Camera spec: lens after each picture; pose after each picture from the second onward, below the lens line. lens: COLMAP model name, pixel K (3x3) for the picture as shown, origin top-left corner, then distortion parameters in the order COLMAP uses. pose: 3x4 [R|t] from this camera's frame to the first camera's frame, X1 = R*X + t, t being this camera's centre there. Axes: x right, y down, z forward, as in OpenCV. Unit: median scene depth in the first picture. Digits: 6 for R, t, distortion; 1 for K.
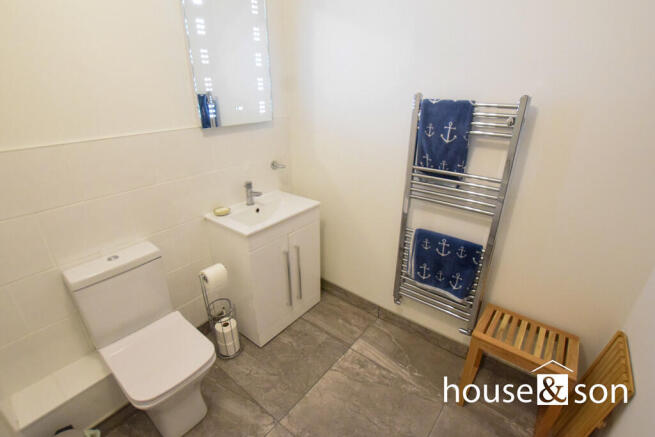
lens RADIAL K [[306.6, 0, 325.6], [0, 306.6, 220.3], [0, 0, 1]] dist [-0.042057, 0.010845]
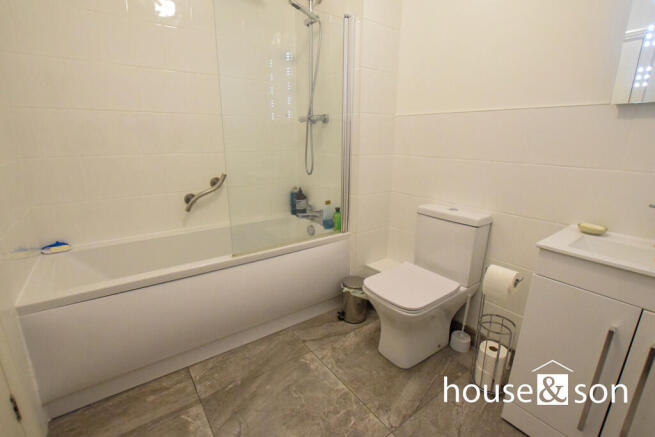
lens RADIAL K [[306.6, 0, 325.6], [0, 306.6, 220.3], [0, 0, 1]] dist [-0.042057, 0.010845]
pose [[-0.269032, 0.257953, -0.927945, 0.224544], [-0.400938, 0.846022, 0.351420, -0.021173], [0.875712, 0.466591, -0.124184, 0.290824]]
